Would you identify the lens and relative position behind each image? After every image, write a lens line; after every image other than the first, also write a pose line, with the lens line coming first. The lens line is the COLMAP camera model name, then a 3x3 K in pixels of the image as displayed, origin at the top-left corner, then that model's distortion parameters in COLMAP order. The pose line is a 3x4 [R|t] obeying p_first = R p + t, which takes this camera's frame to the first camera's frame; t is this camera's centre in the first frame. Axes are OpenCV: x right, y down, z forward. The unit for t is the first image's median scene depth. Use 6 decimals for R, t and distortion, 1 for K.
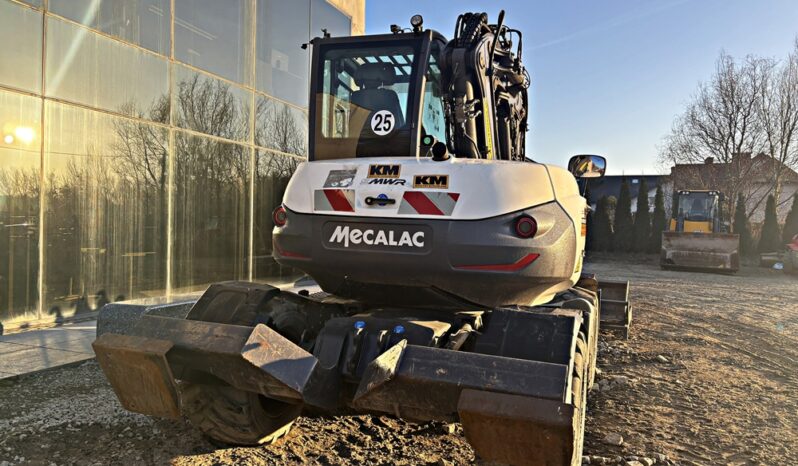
lens RADIAL K [[570.5, 0, 399.0], [0, 570.5, 233.0], [0, 0, 1]] dist [0.032848, -0.004930]
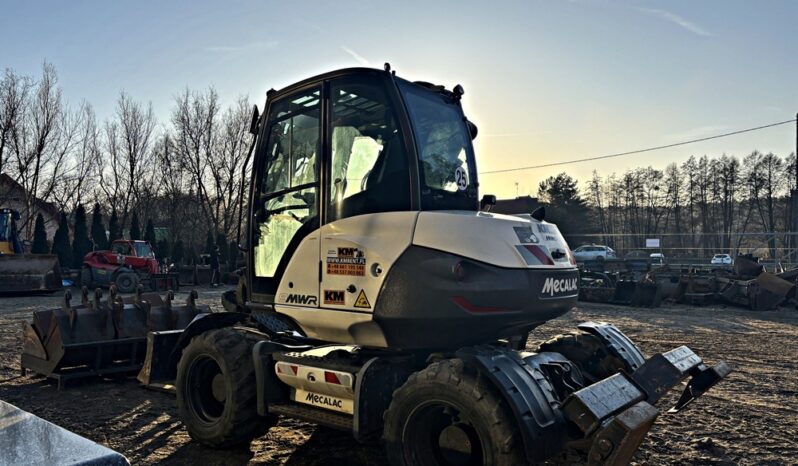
lens RADIAL K [[570.5, 0, 399.0], [0, 570.5, 233.0], [0, 0, 1]] dist [0.032848, -0.004930]
pose [[0.345062, 0.003962, 0.938571, -1.082638], [0.020804, 0.999713, -0.011869, -0.080349], [-0.938349, 0.023622, 0.344881, 0.743626]]
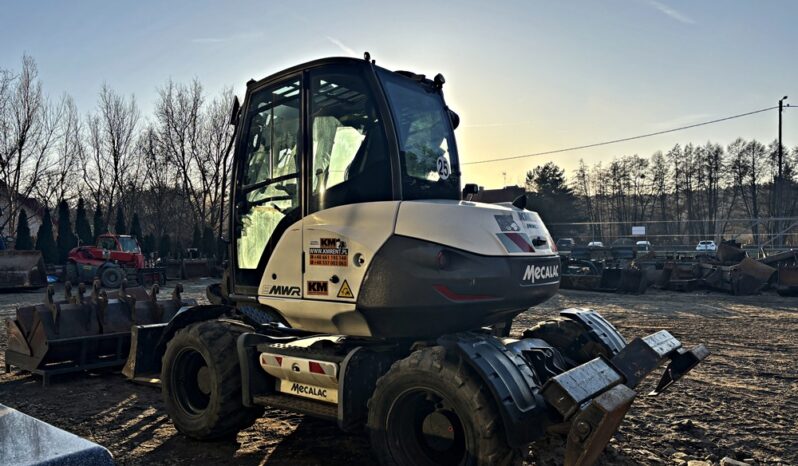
lens RADIAL K [[570.5, 0, 399.0], [0, 570.5, 233.0], [0, 0, 1]] dist [0.032848, -0.004930]
pose [[0.326655, -0.015026, 0.945024, -1.081636], [0.034509, 0.999397, 0.003962, -0.077077], [-0.944513, 0.031317, 0.326977, 0.731246]]
